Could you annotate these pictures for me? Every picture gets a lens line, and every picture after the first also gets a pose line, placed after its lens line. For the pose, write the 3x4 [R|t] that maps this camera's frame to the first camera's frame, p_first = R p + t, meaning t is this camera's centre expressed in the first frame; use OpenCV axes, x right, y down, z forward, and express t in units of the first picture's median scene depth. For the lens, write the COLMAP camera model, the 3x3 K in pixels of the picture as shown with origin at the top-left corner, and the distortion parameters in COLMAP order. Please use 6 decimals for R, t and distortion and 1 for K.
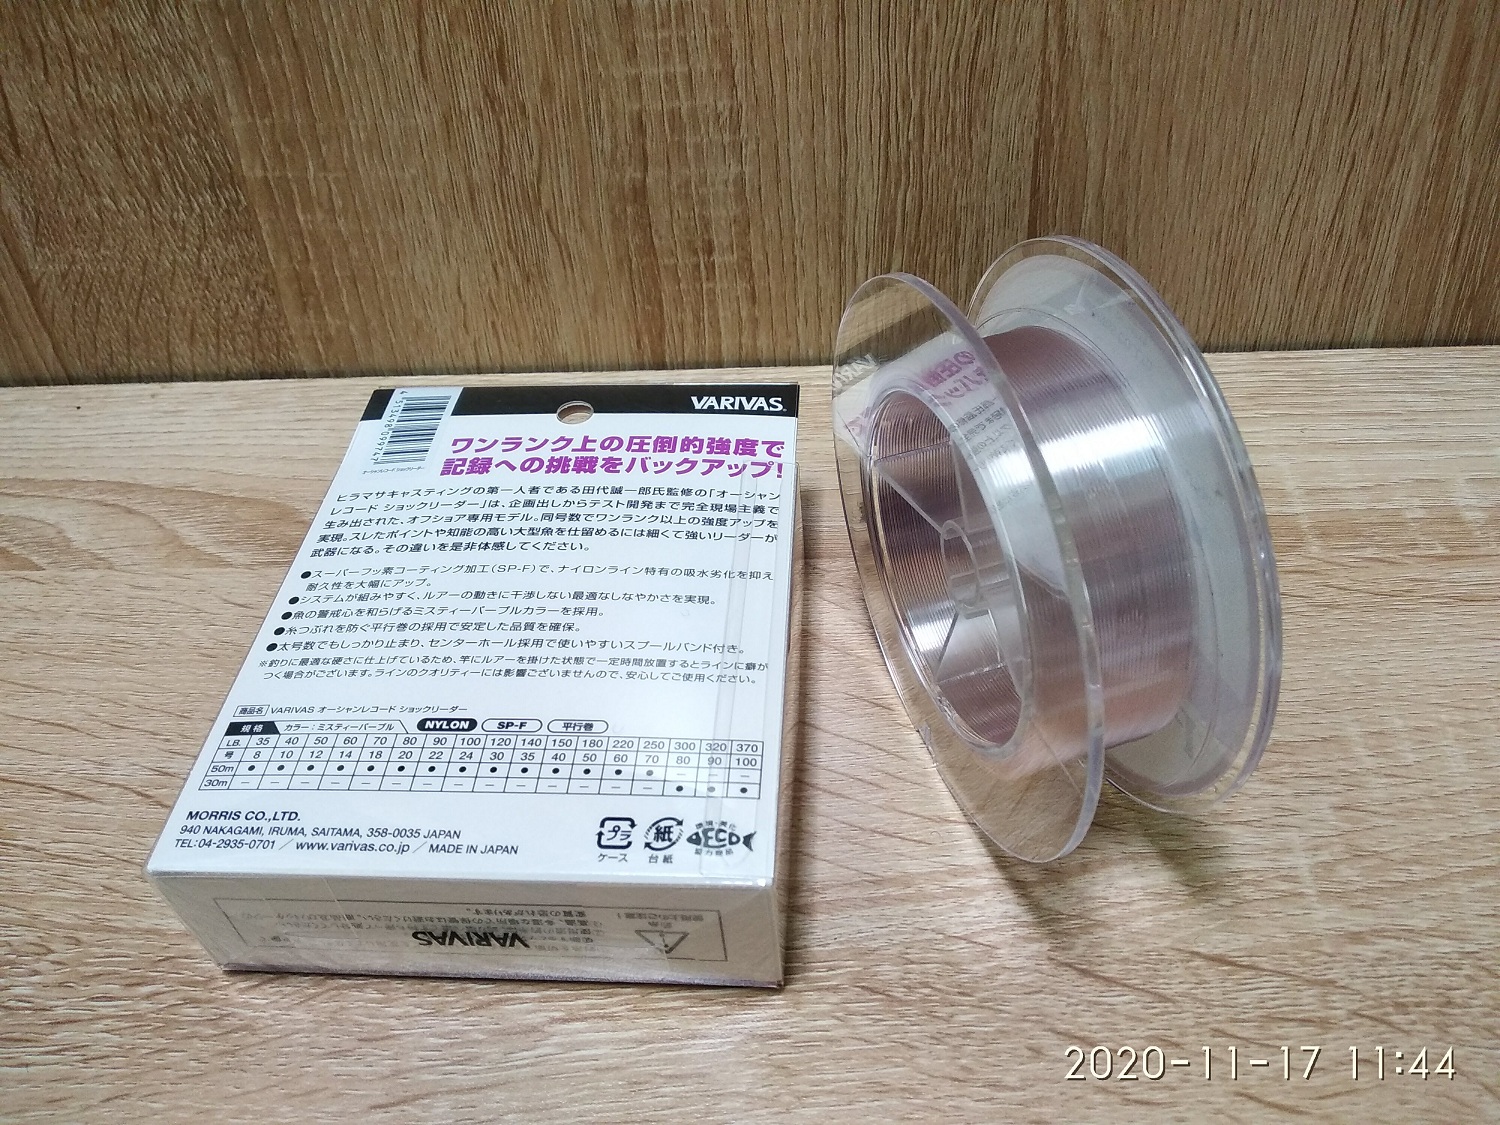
lens RADIAL K [[1196.7, 0, 752.5], [0, 1196.7, 591.3], [0, 0, 1]] dist [0.059198, -0.089501]
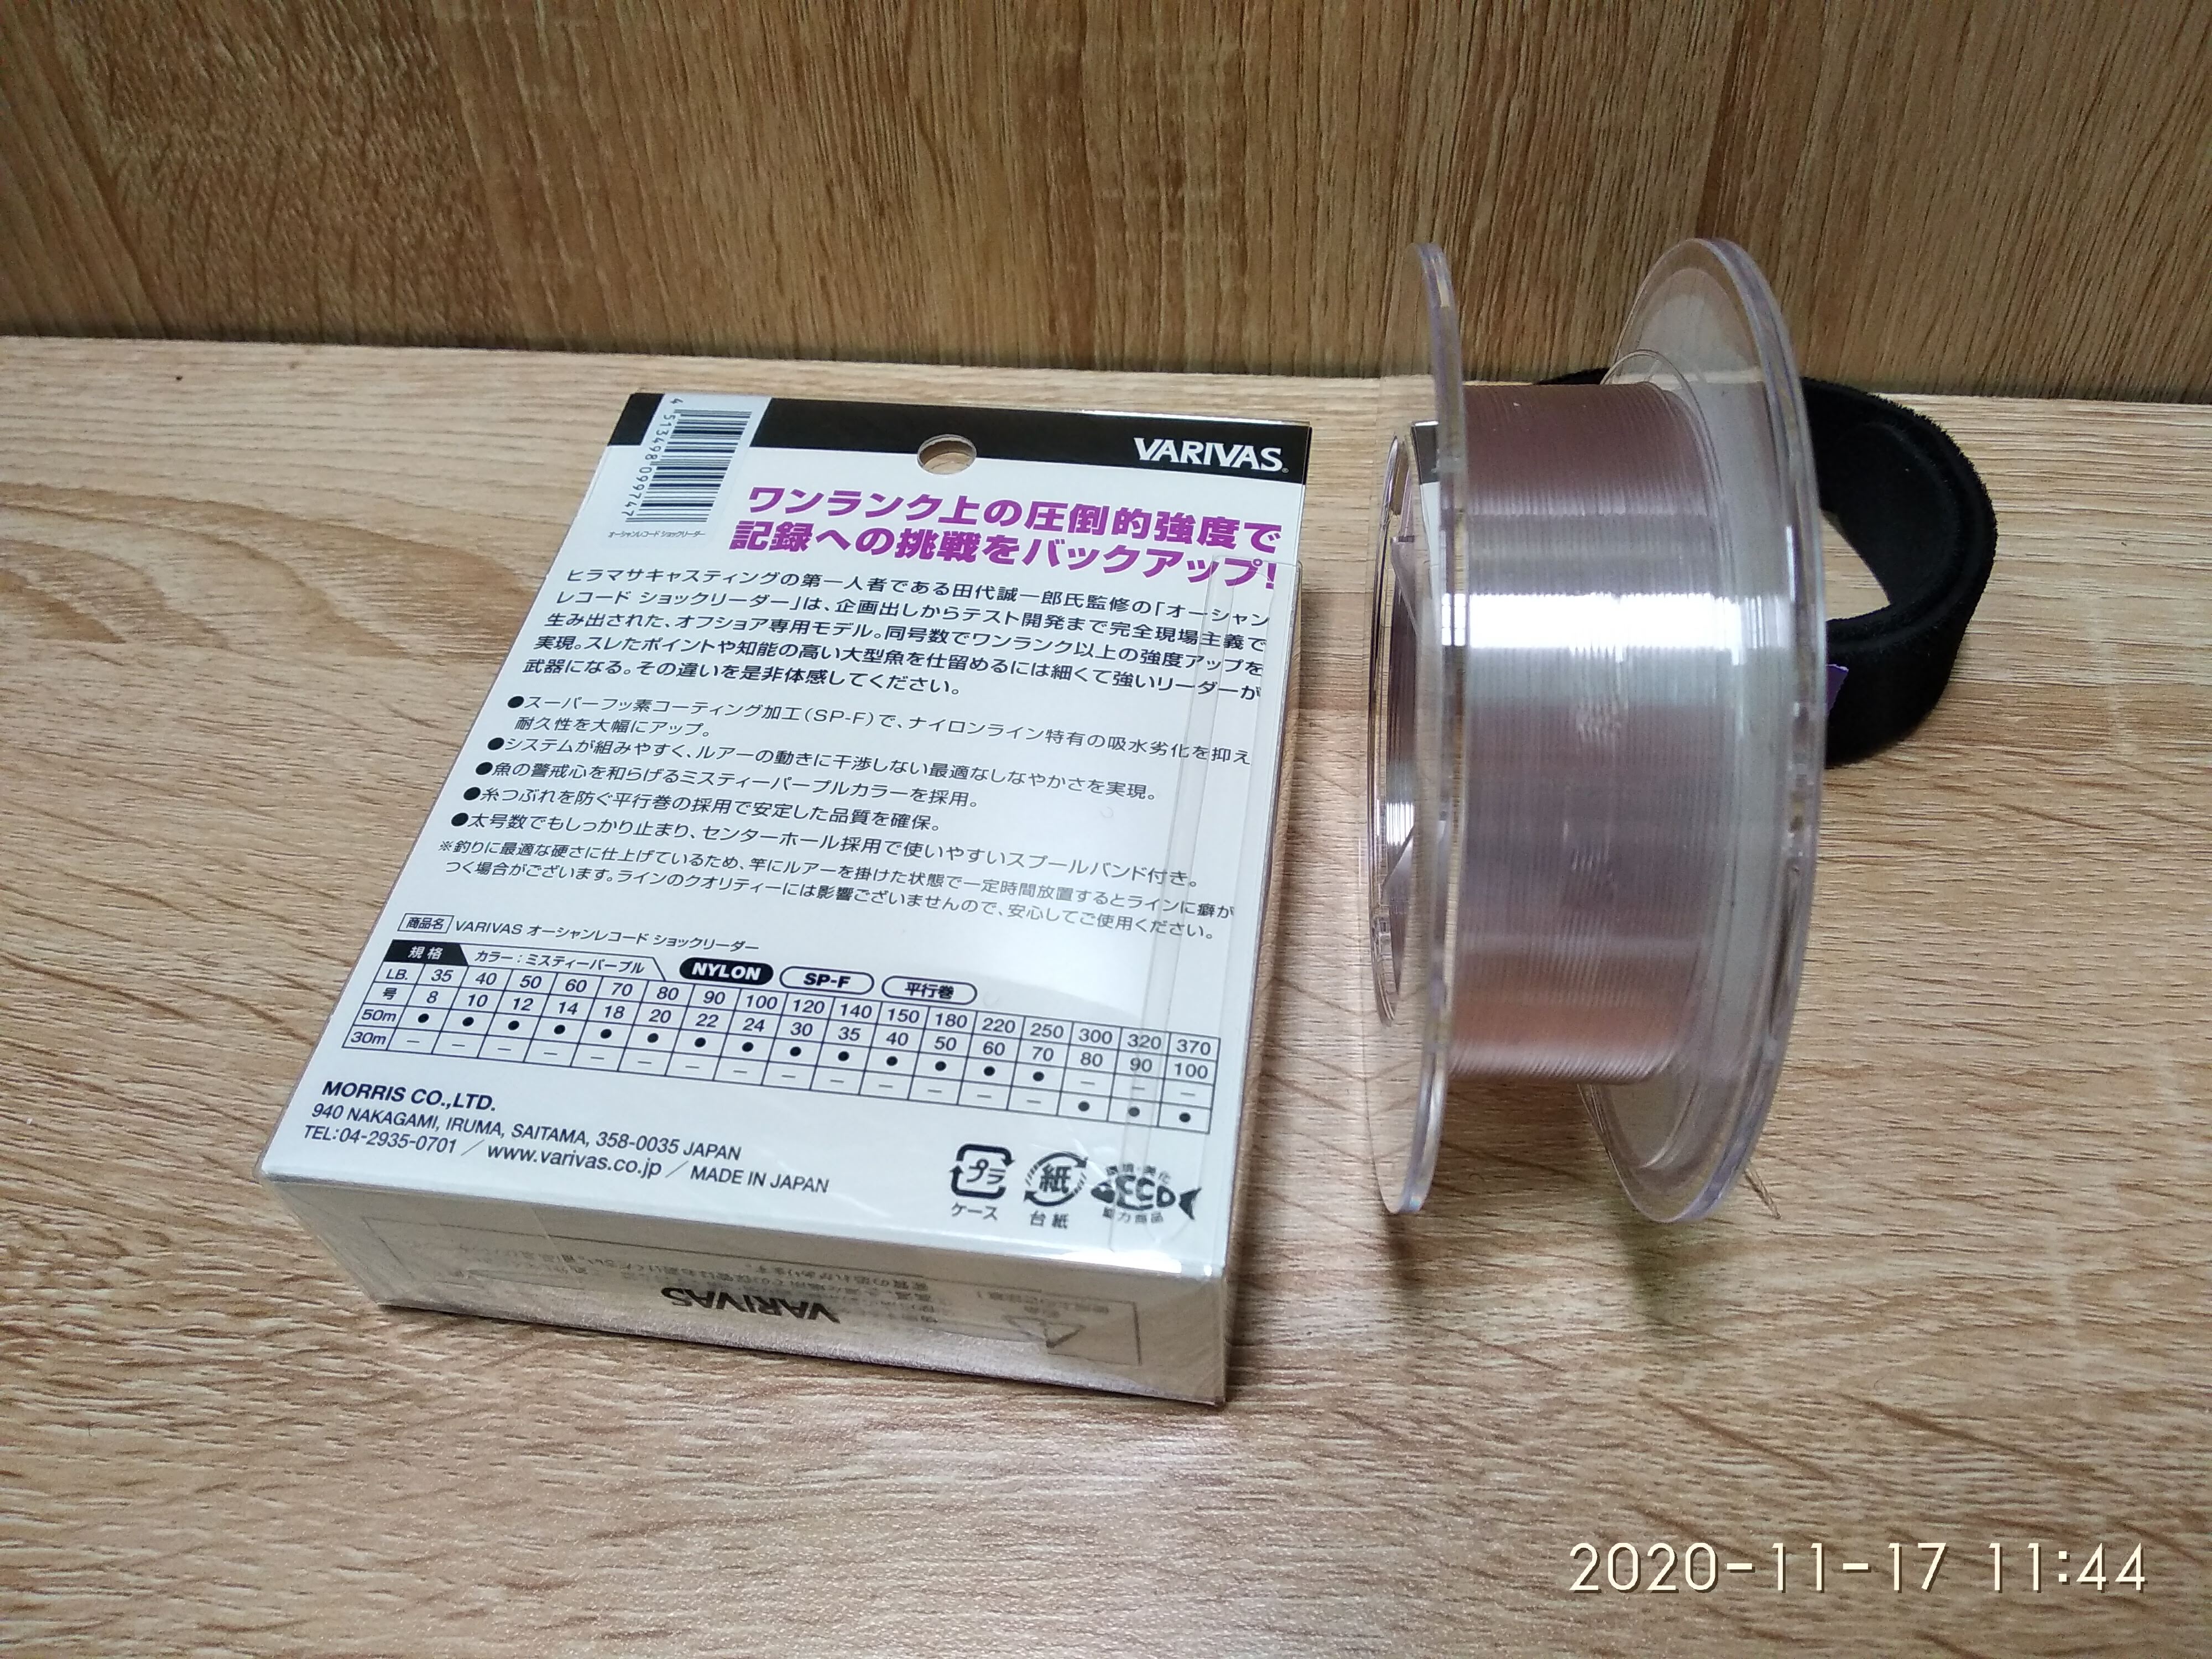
lens RADIAL K [[1764.8, 0, 1109.8], [0, 1764.8, 872.0], [0, 0, 1]] dist [0.059198, -0.089501]
pose [[0.997063, 0.067195, -0.036753, -0.019050], [-0.061966, 0.989769, 0.128518, -0.070926], [0.045012, -0.125863, 0.991026, 0.080656]]
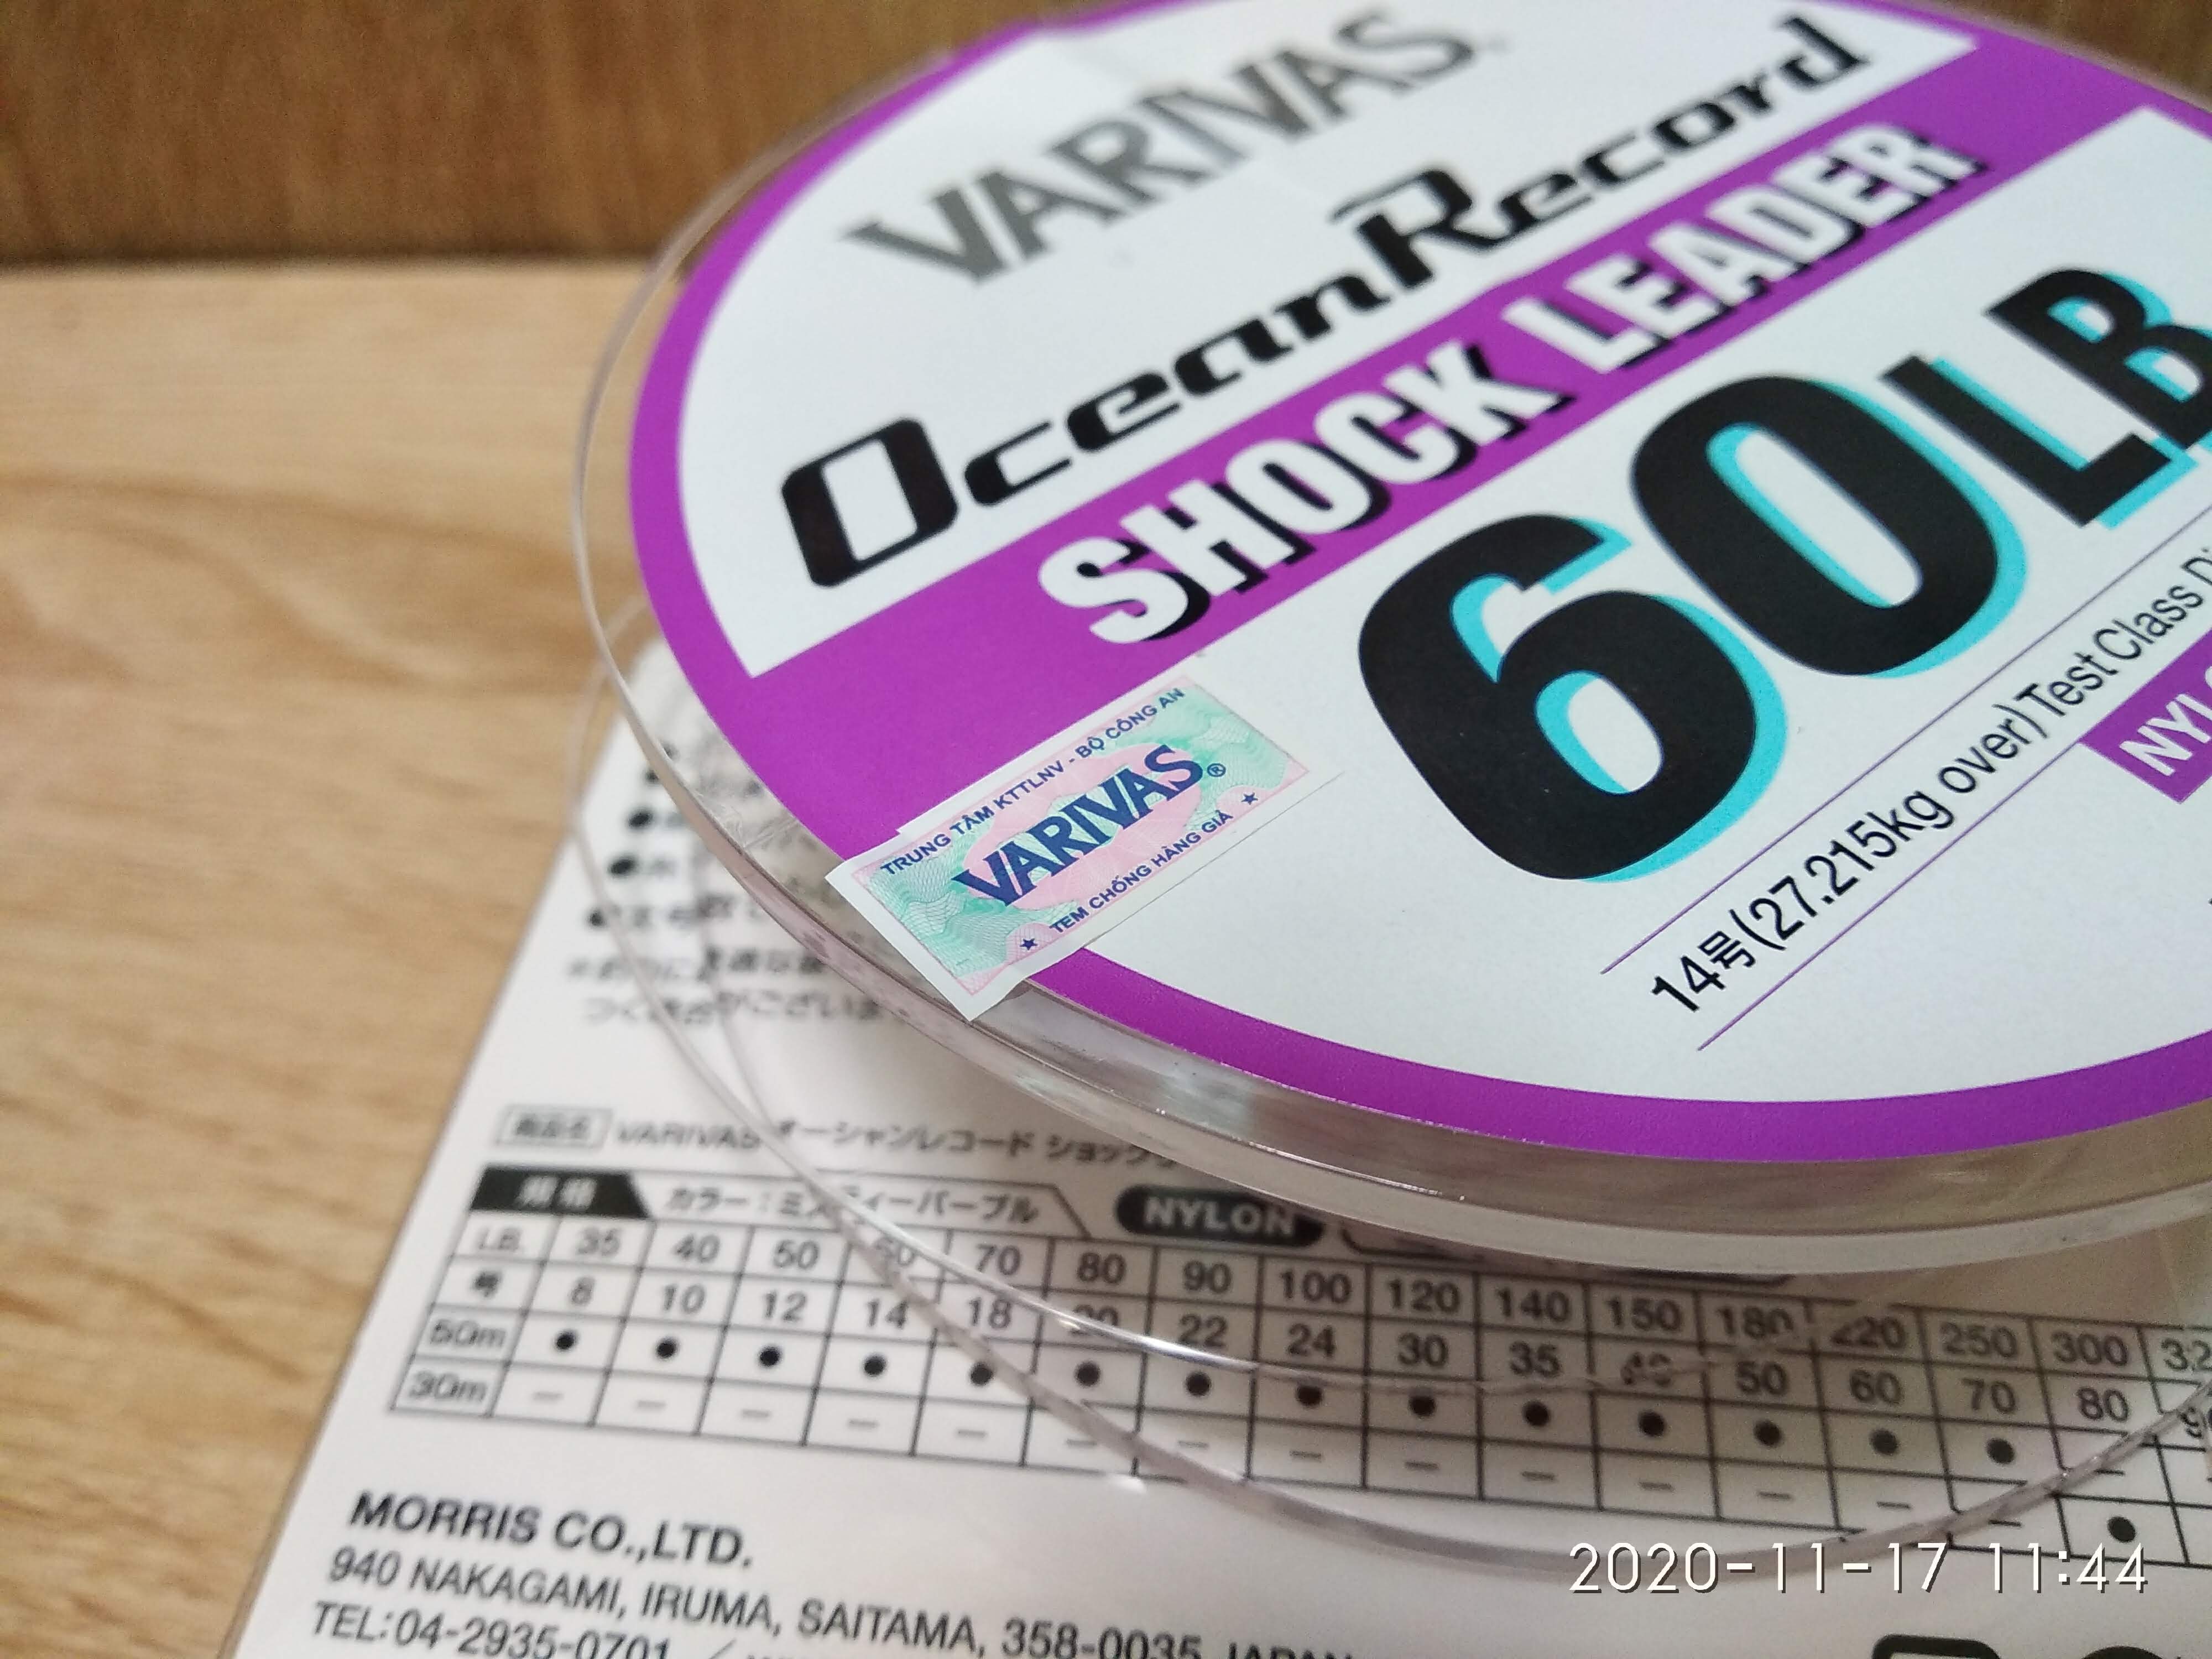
lens RADIAL K [[1980.7, 0, 1065.4], [0, 1980.7, 792.9], [0, 0, 1]] dist [0.119406, -0.334459]
pose [[0.998243, 0.037961, -0.045501, -0.260151], [-0.038118, 0.999270, -0.002595, 0.009700], [0.045369, 0.004325, 0.998961, 0.488311]]
